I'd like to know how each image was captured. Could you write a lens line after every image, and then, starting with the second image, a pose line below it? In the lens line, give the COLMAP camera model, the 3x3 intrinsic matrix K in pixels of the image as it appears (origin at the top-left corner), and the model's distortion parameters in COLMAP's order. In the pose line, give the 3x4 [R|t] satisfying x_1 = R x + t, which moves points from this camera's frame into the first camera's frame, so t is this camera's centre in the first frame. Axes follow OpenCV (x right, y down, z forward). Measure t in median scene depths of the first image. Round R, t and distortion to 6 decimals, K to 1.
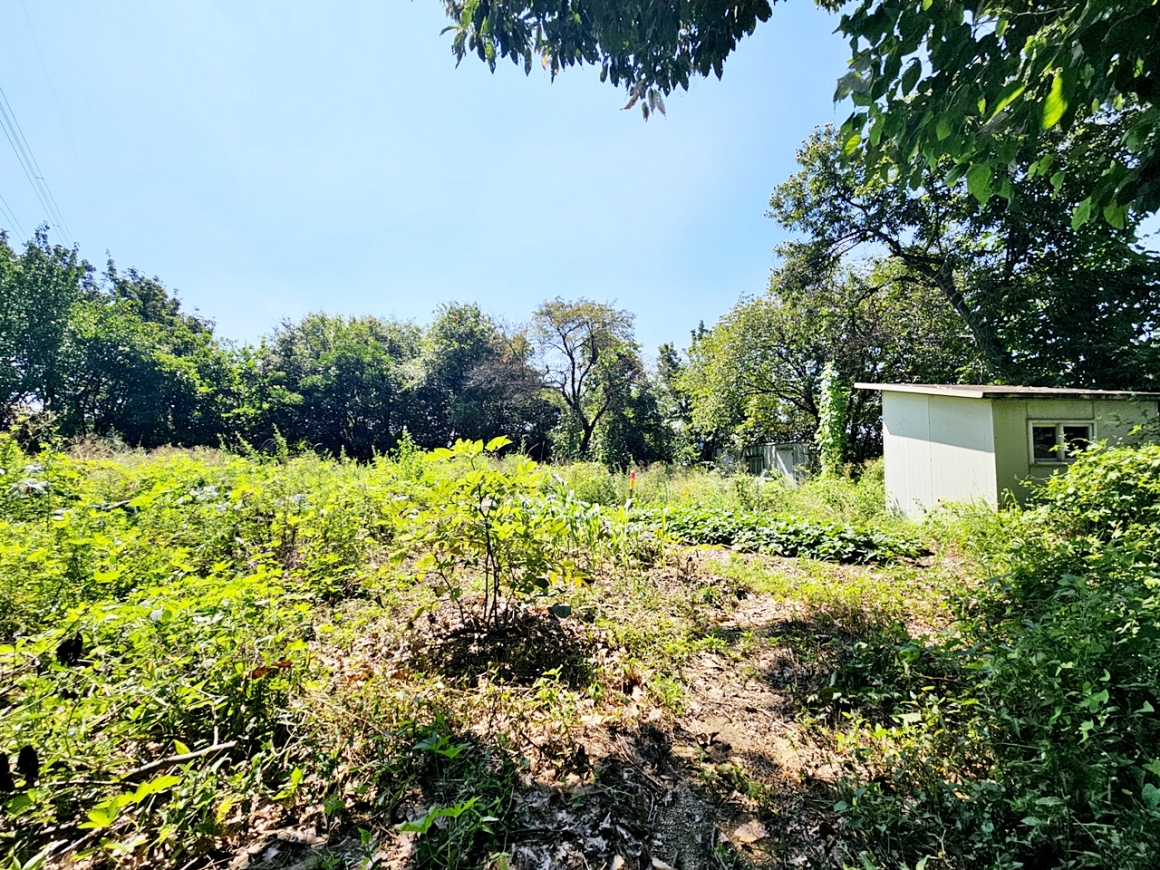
lens RADIAL K [[474.7, 0, 580.4], [0, 474.7, 433.9], [0, 0, 1]] dist [-0.000266, 0.000732]
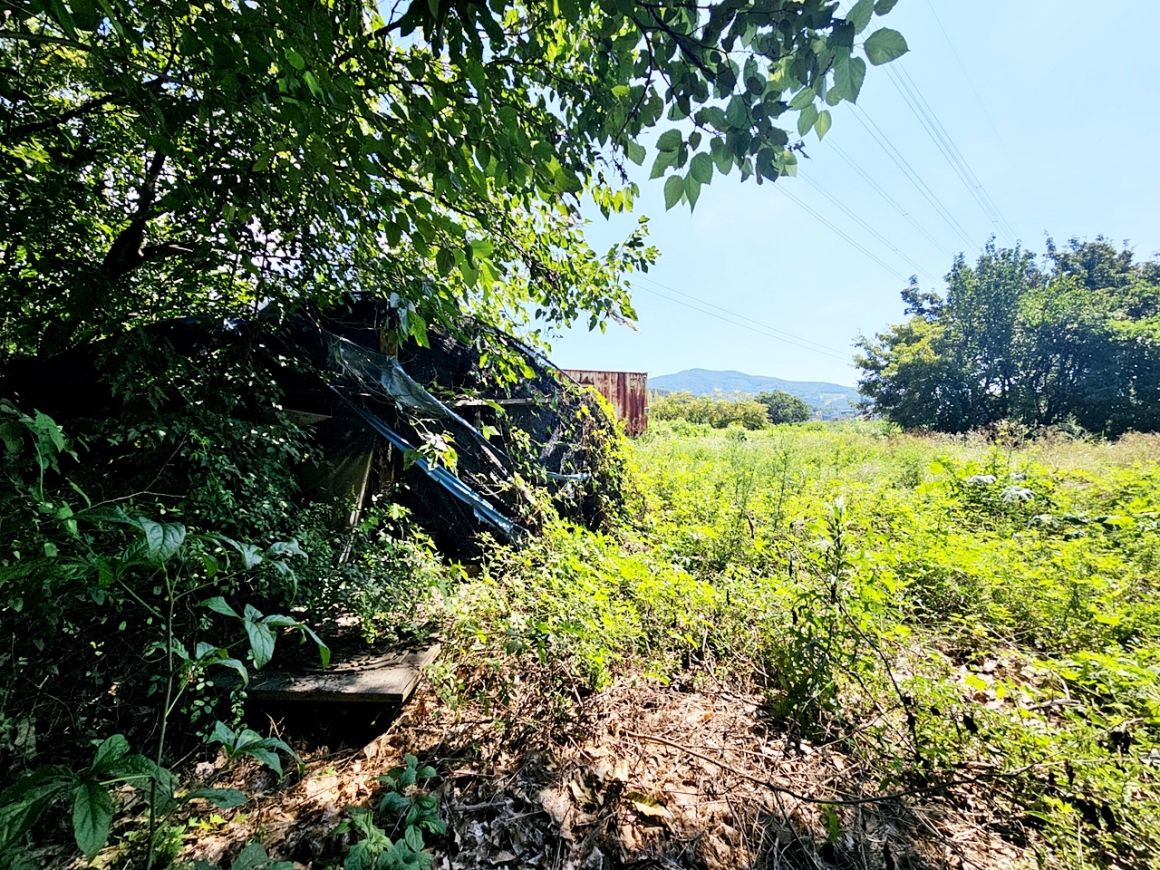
lens RADIAL K [[474.7, 0, 582.4], [0, 474.7, 436.4], [0, 0, 1]] dist [-0.000266, 0.000732]
pose [[0.000941, -0.007068, -0.999975, 0.066074], [0.080987, 0.996691, -0.006969, -0.121281], [0.996715, -0.080979, 0.001511, -0.107300]]
